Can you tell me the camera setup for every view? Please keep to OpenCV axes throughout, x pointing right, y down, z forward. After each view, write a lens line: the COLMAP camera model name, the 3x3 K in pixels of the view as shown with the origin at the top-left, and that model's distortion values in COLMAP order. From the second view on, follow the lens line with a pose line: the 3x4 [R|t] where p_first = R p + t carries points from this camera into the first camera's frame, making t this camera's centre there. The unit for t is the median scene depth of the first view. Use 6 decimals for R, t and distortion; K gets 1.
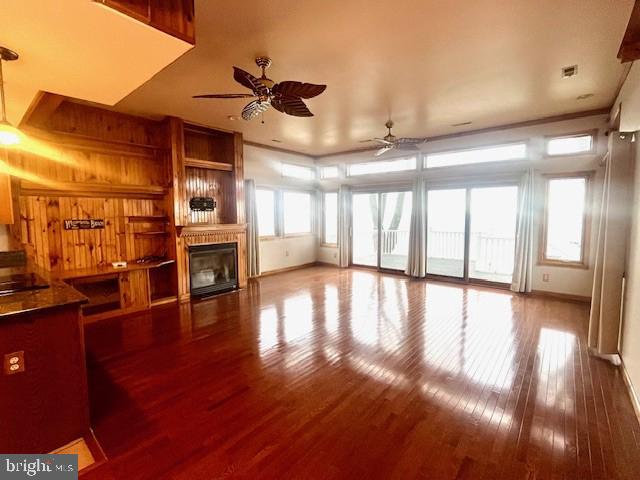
lens RADIAL K [[293.4, 0, 318.2], [0, 293.4, 236.8], [0, 0, 1]] dist [-0.001003, -0.000572]
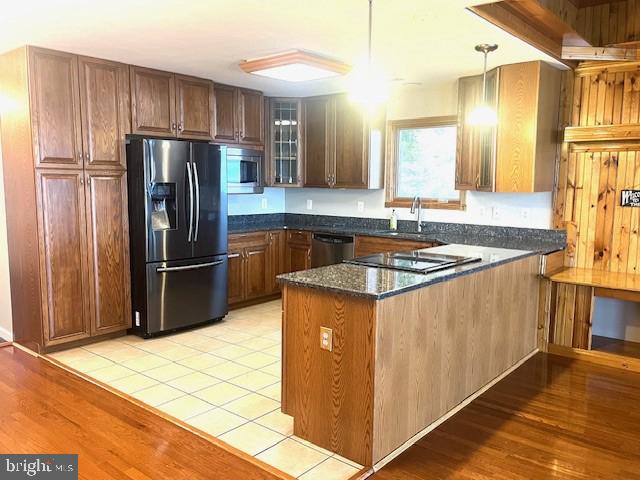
lens RADIAL K [[529.5, 0, 320.6], [0, 529.5, 238.7], [0, 0, 1]] dist [0.038783, -0.007516]
pose [[0.002886, 0.120490, -0.992710, 0.207332], [-0.089474, 0.988764, 0.119751, -0.029045], [0.995985, 0.088477, 0.013635, 0.319382]]
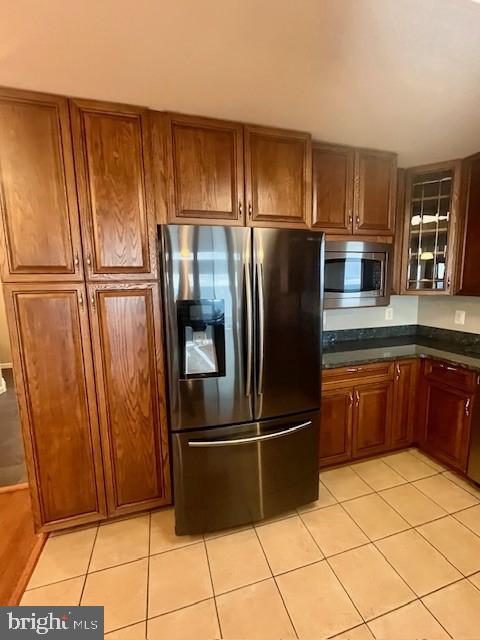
lens RADIAL K [[290.4, 0, 242.0], [0, 290.4, 320.2], [0, 0, 1]] dist [-0.001279, -0.000263]
pose [[-0.539117, 0.132419, -0.831756, -0.531562], [-0.045818, 0.981489, 0.185955, -0.026873], [0.840984, 0.138361, -0.523071, 0.240408]]
